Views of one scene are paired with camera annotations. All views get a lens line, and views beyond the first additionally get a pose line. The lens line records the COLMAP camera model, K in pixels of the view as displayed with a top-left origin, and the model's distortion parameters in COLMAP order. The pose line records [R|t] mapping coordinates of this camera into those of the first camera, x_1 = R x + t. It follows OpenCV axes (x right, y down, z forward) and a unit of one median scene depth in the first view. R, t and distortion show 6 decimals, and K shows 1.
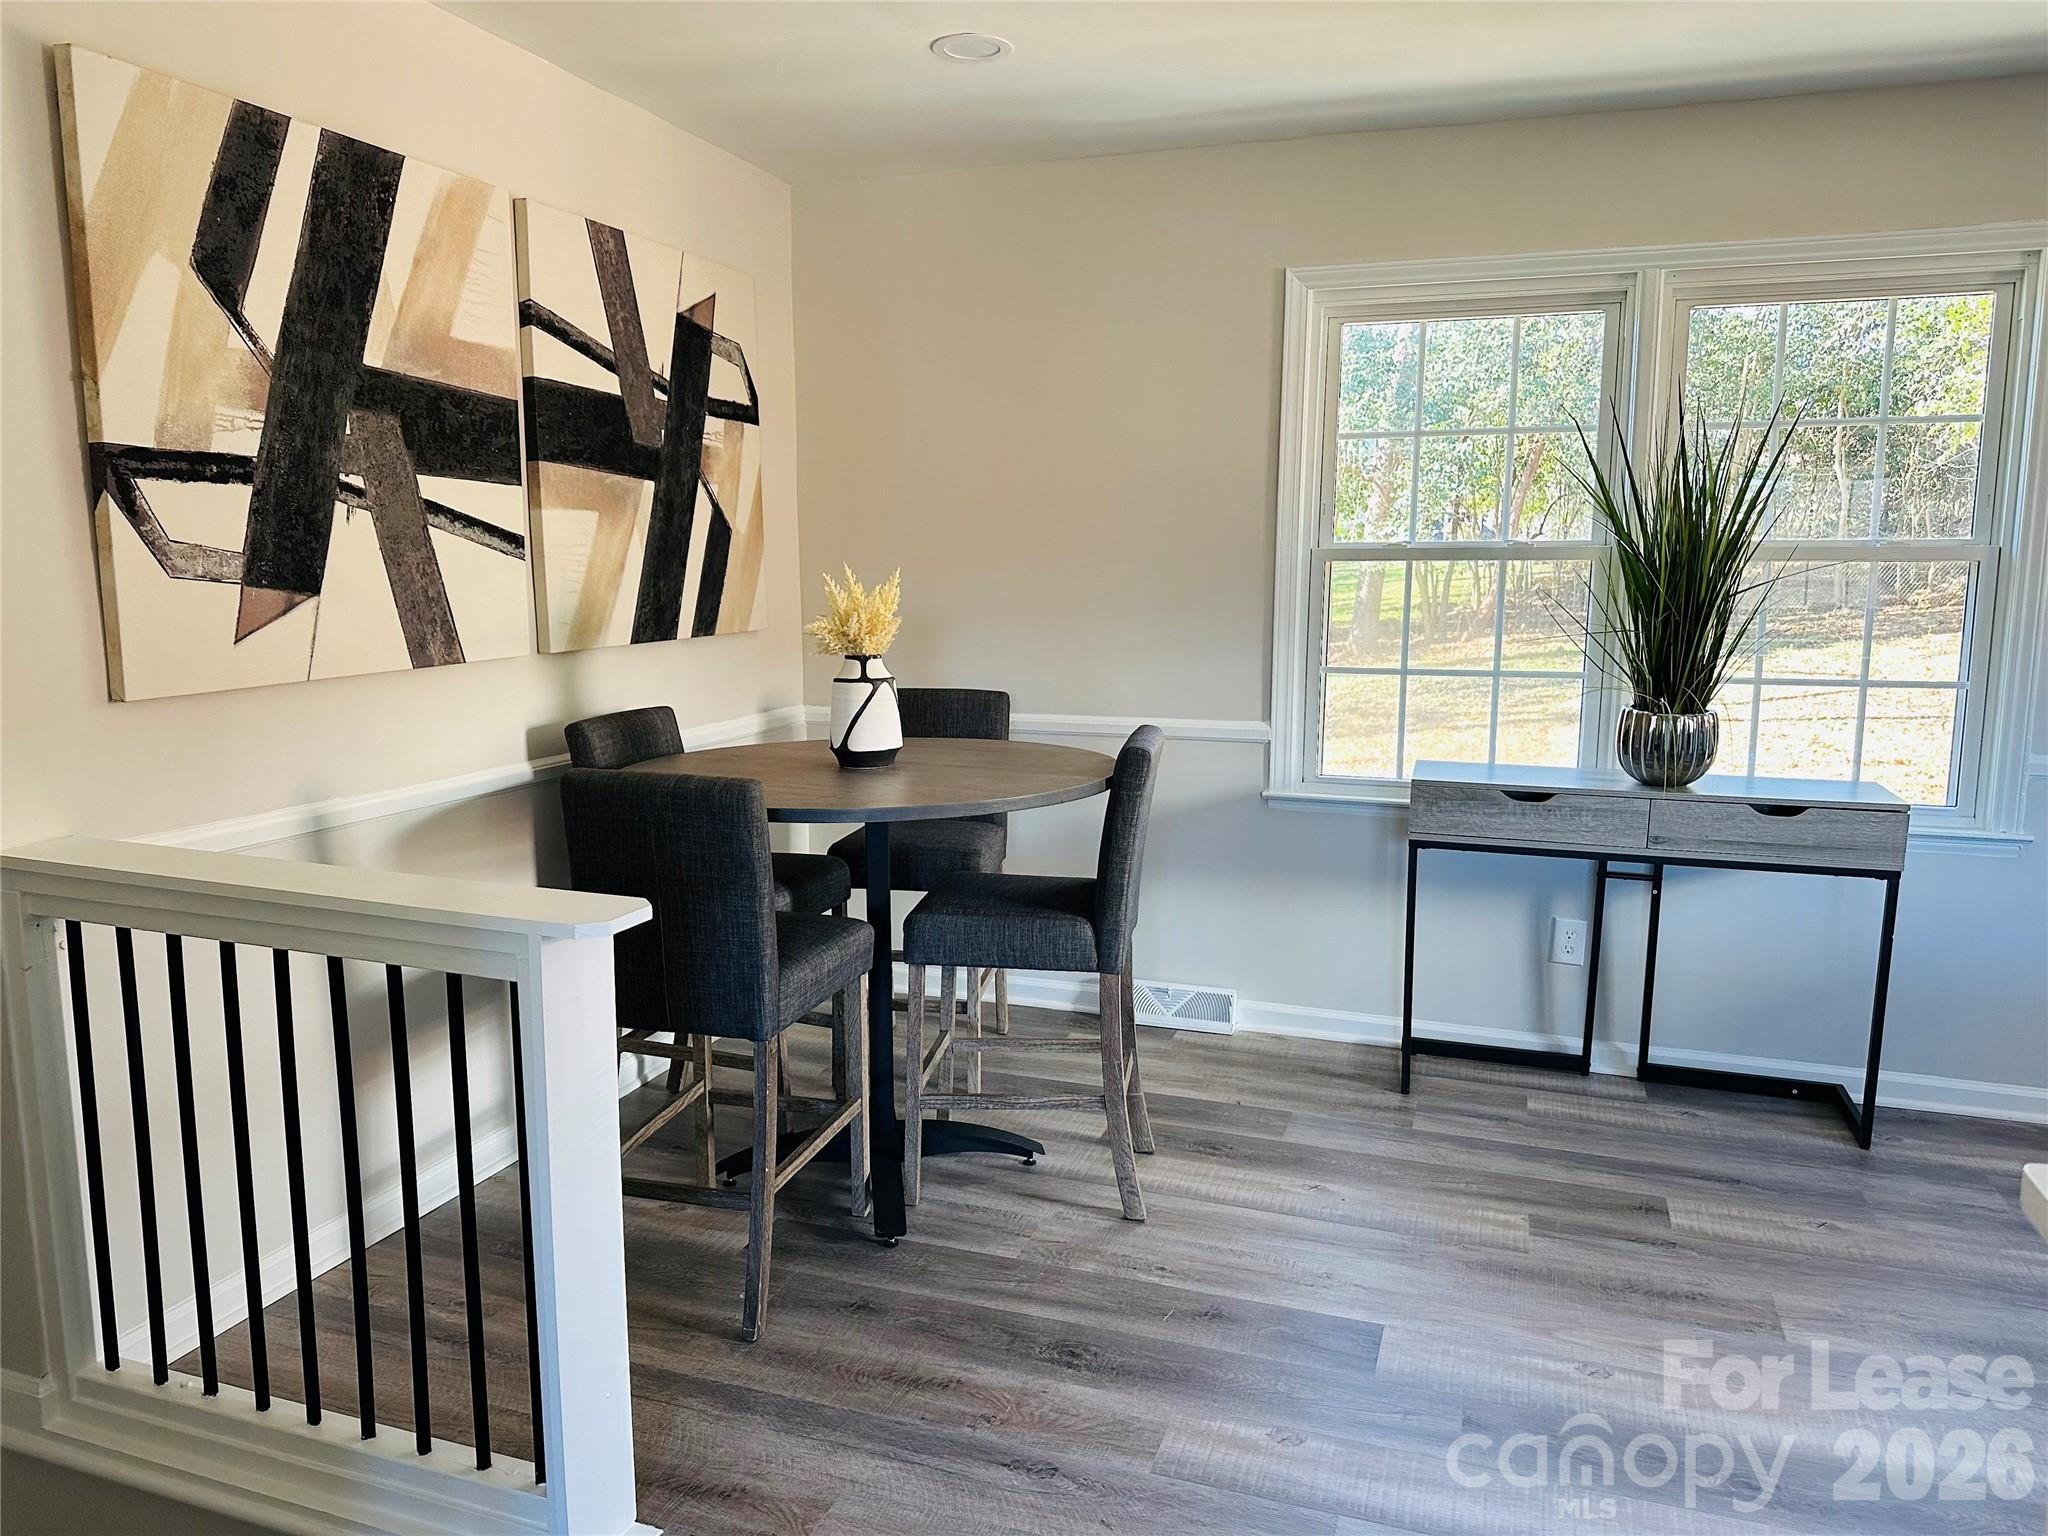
lens RADIAL K [[1411.6, 0, 1018.4], [0, 1411.6, 783.9], [0, 0, 1]] dist [0.035373, -0.028071]
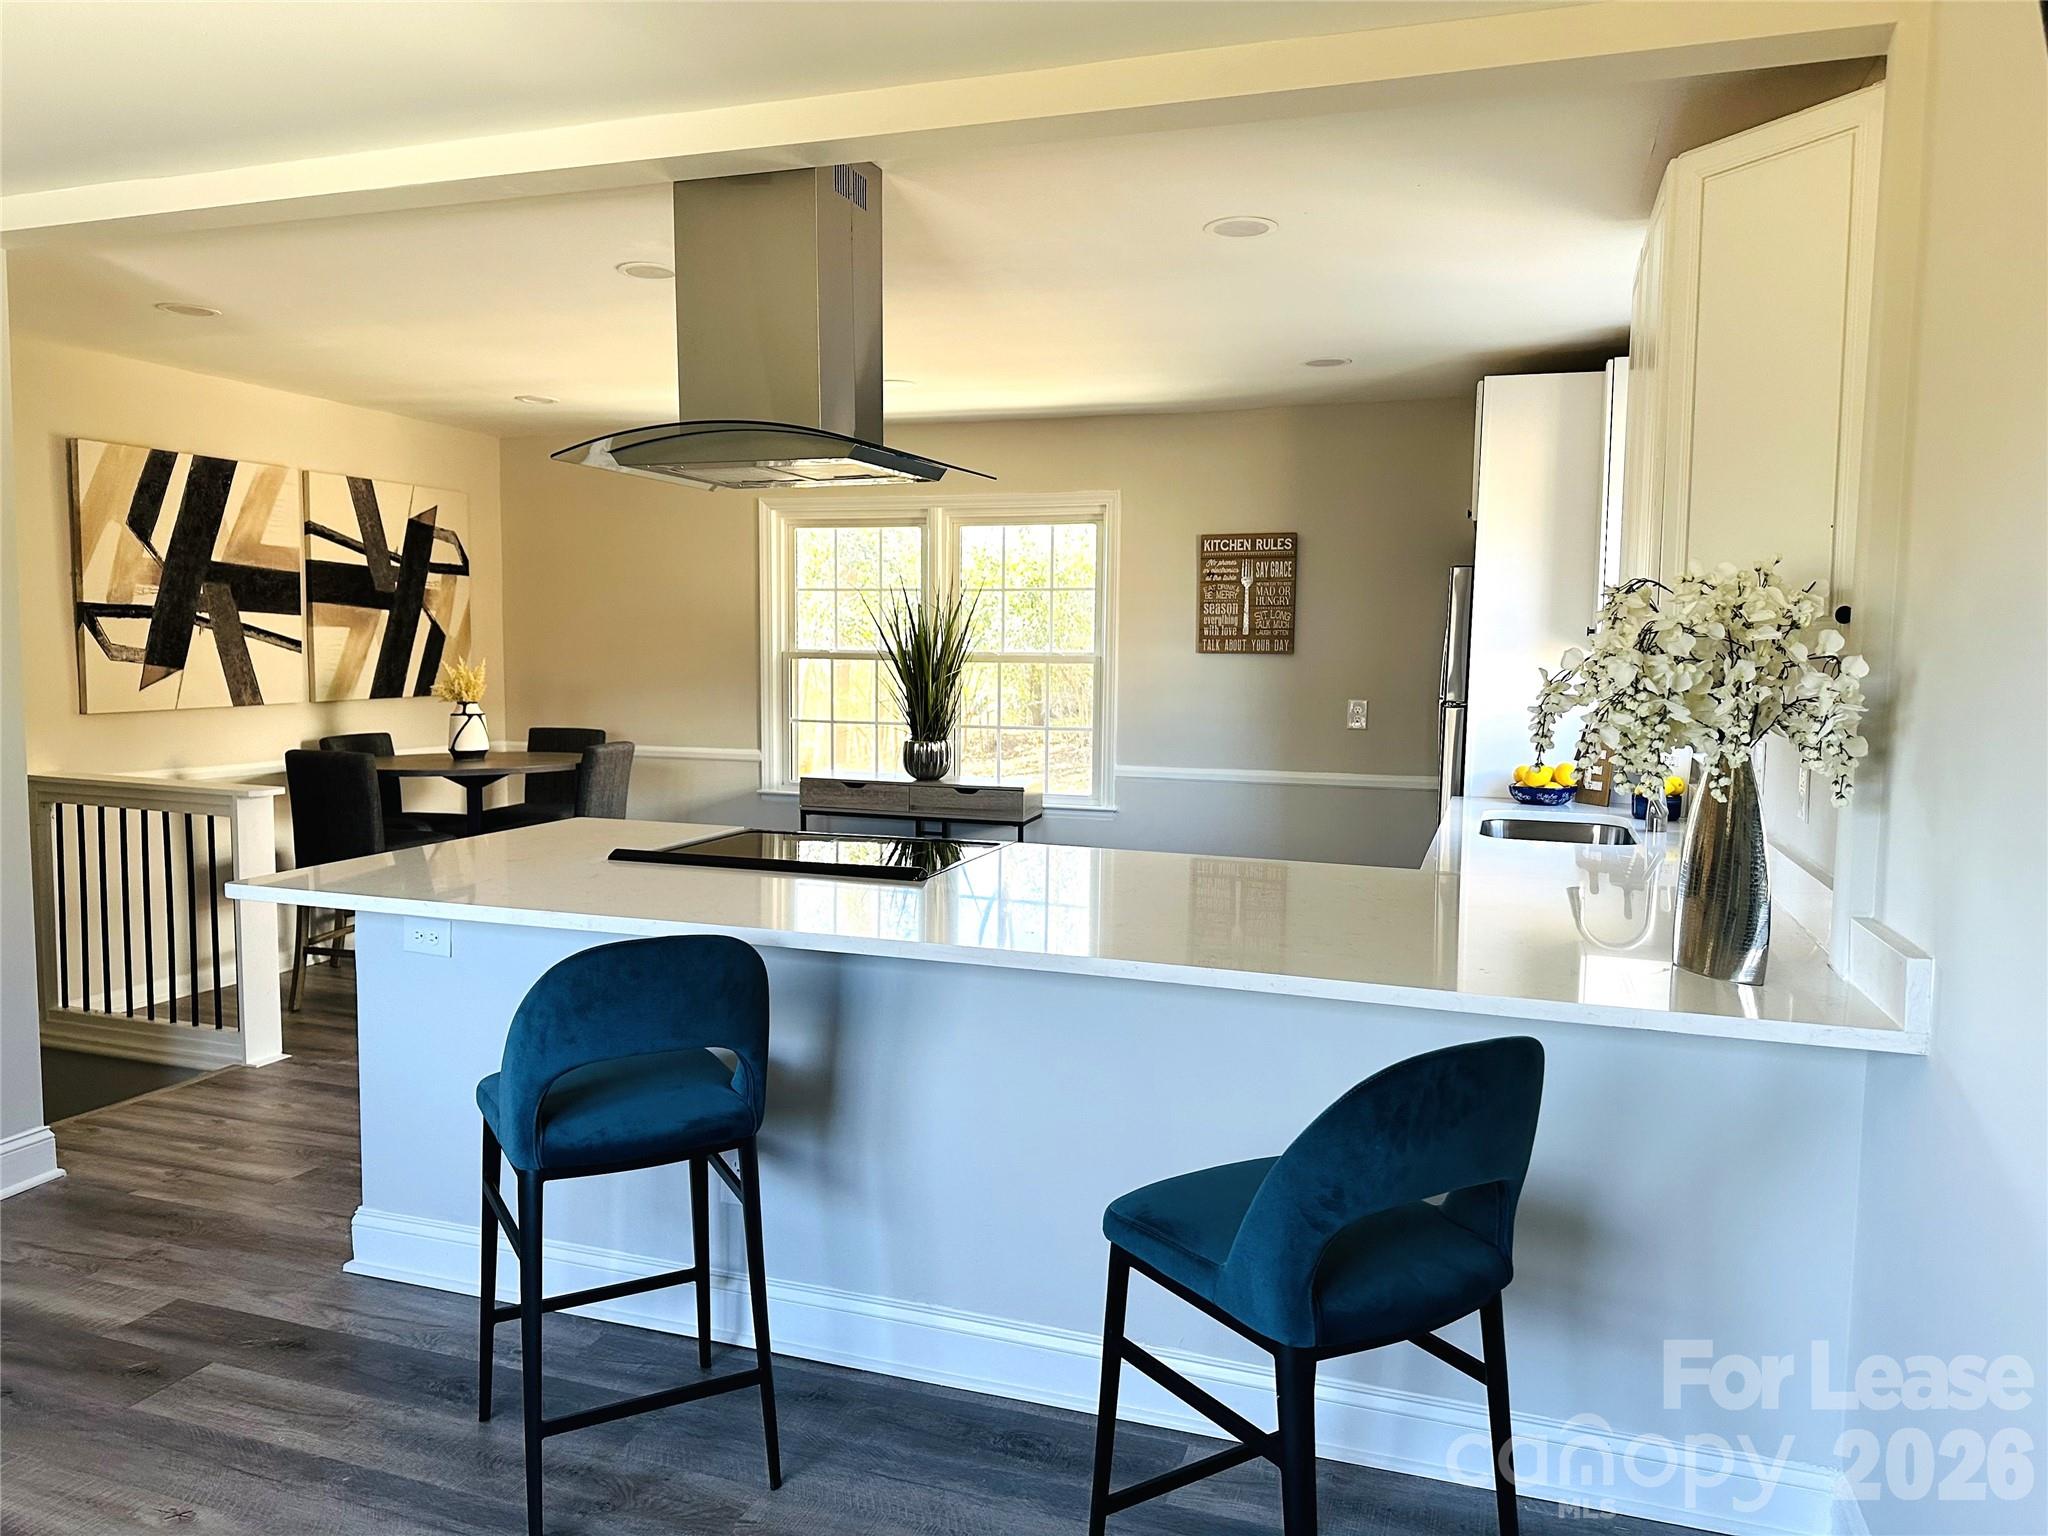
lens RADIAL K [[1411.6, 0, 1026.8], [0, 1411.6, 778.0], [0, 0, 1]] dist [0.035373, -0.028071]
pose [[0.999772, 0.010371, 0.018665, 0.646534], [-0.009112, 0.997757, -0.066310, 0.140570], [-0.019311, 0.066125, 0.997624, -1.004877]]
